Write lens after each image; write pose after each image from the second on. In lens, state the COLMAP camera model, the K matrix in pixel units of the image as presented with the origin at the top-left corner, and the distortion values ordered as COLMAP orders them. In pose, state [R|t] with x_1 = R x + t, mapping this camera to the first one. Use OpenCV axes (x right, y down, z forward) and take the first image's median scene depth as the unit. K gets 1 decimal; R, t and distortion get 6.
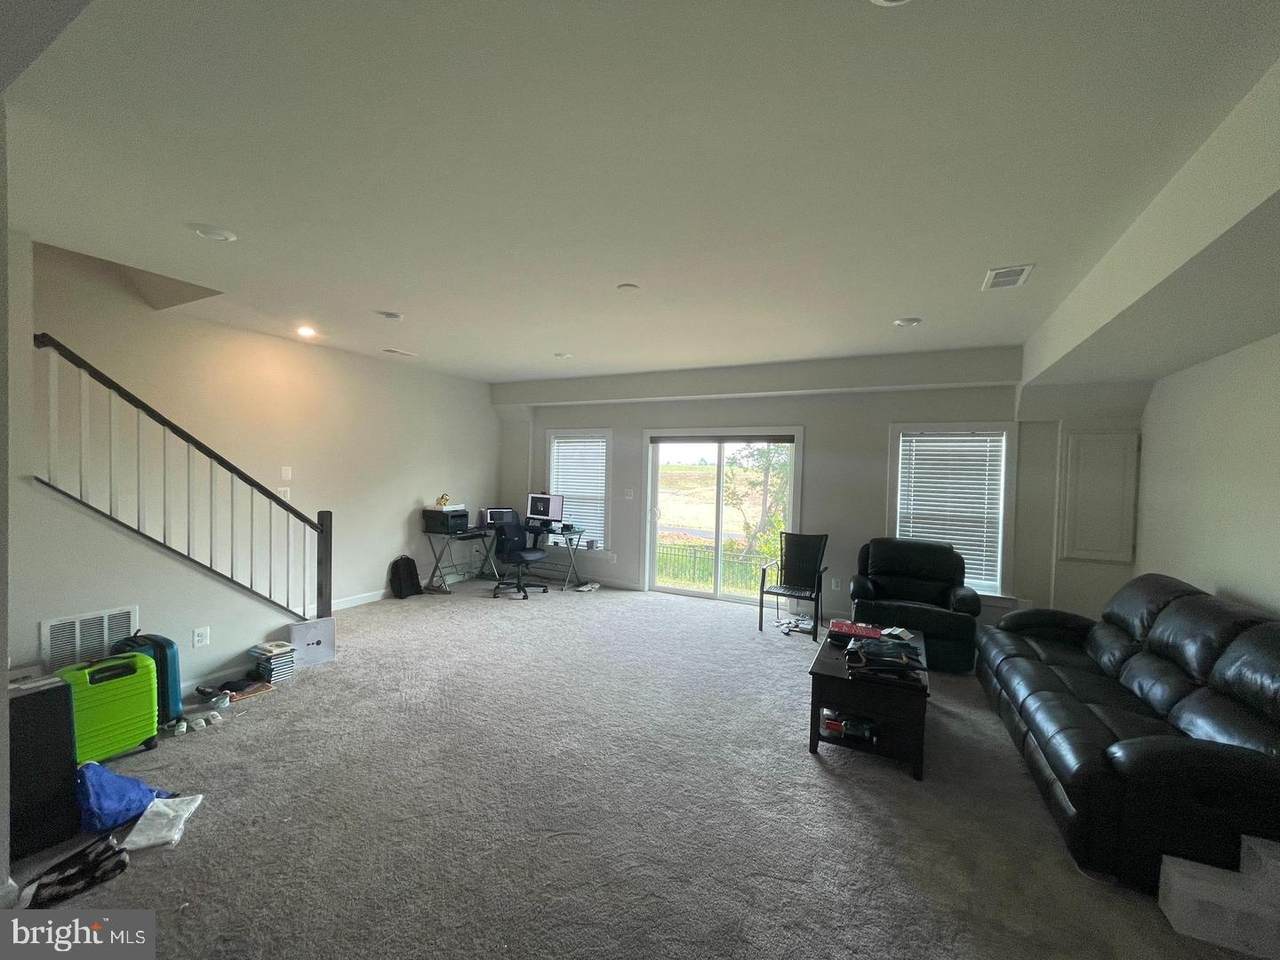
lens RADIAL K [[518.0, 0, 640.0], [0, 518.0, 480.0], [0, 0, 1]] dist [-0.001793, -0.000395]
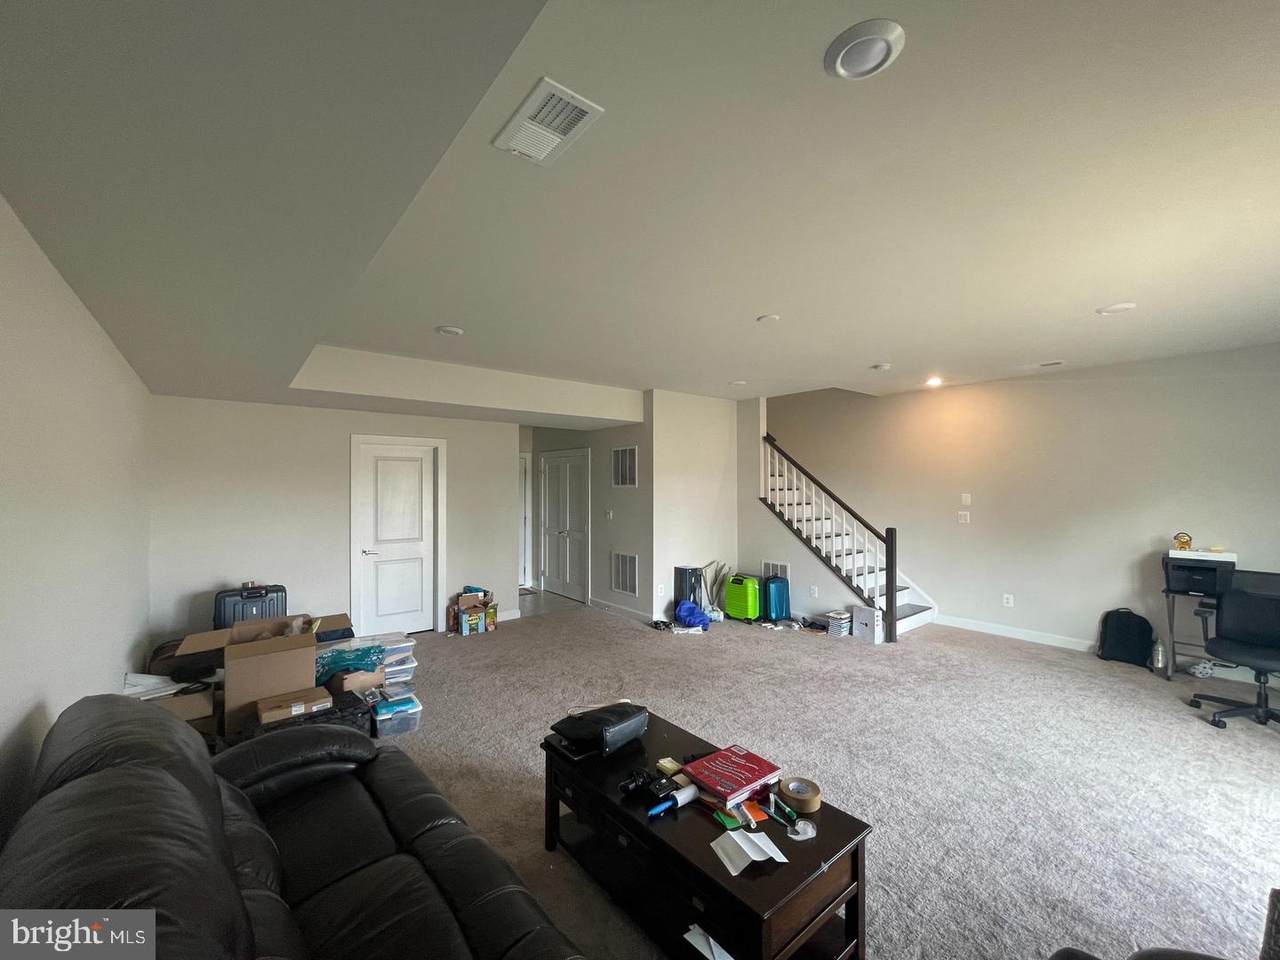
lens RADIAL K [[518.0, 0, 640.0], [0, 518.0, 480.0], [0, 0, 1]] dist [-0.001793, -0.000395]
pose [[-0.404512, -0.035813, -0.913831, 0.595545], [-0.029010, 0.999233, -0.026318, -0.004556], [0.914073, 0.015864, -0.405240, 0.702648]]
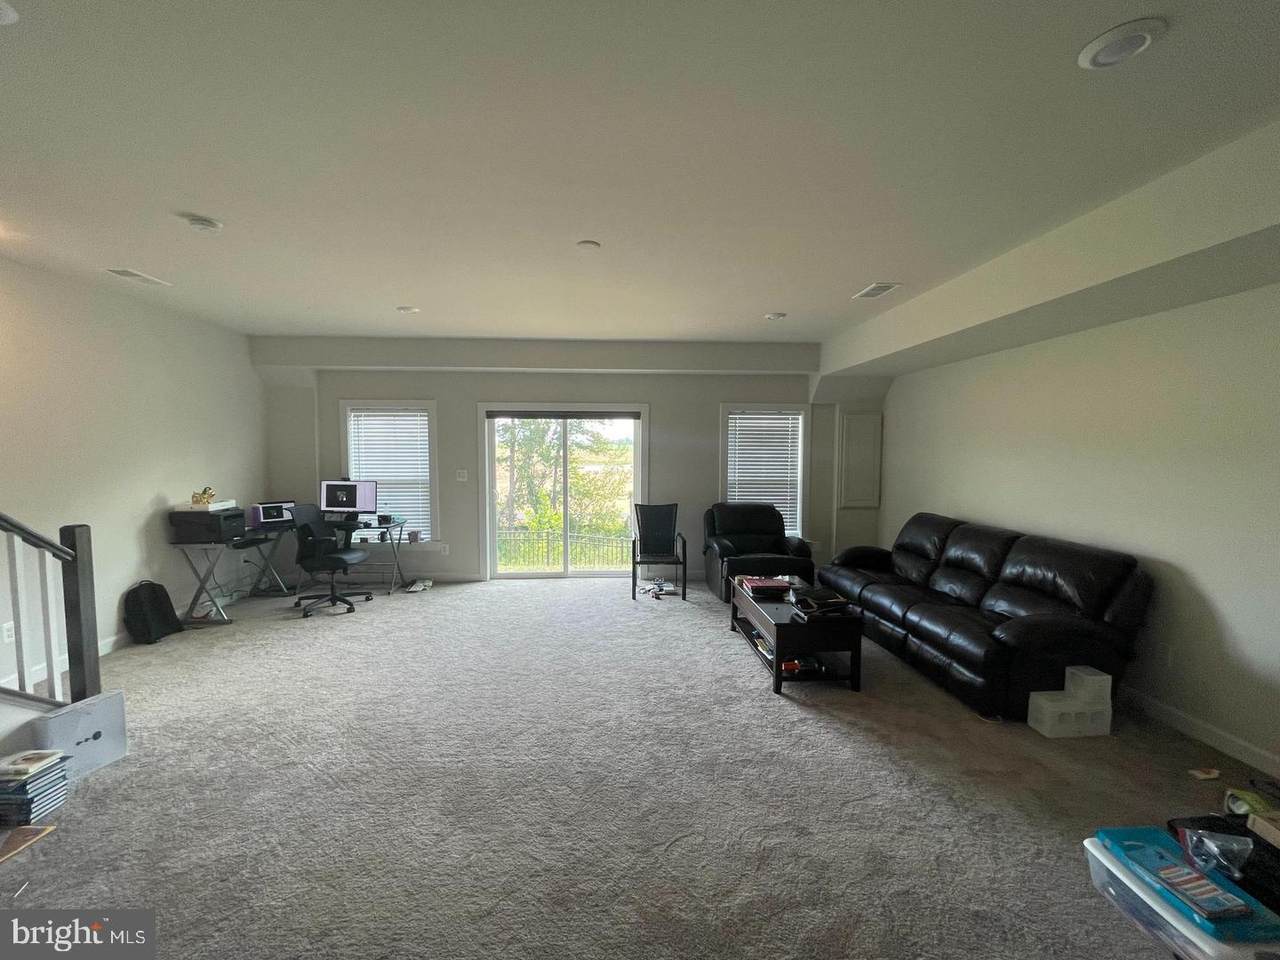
lens RADIAL K [[515.0, 0, 640.0], [0, 515.0, 480.0], [0, 0, 1]] dist [-0.000141, 0.000266]
pose [[0.862092, -0.051897, 0.504087, -0.247684], [0.027658, 0.998078, 0.055453, -0.006842], [-0.505996, -0.033863, 0.861871, 0.100029]]
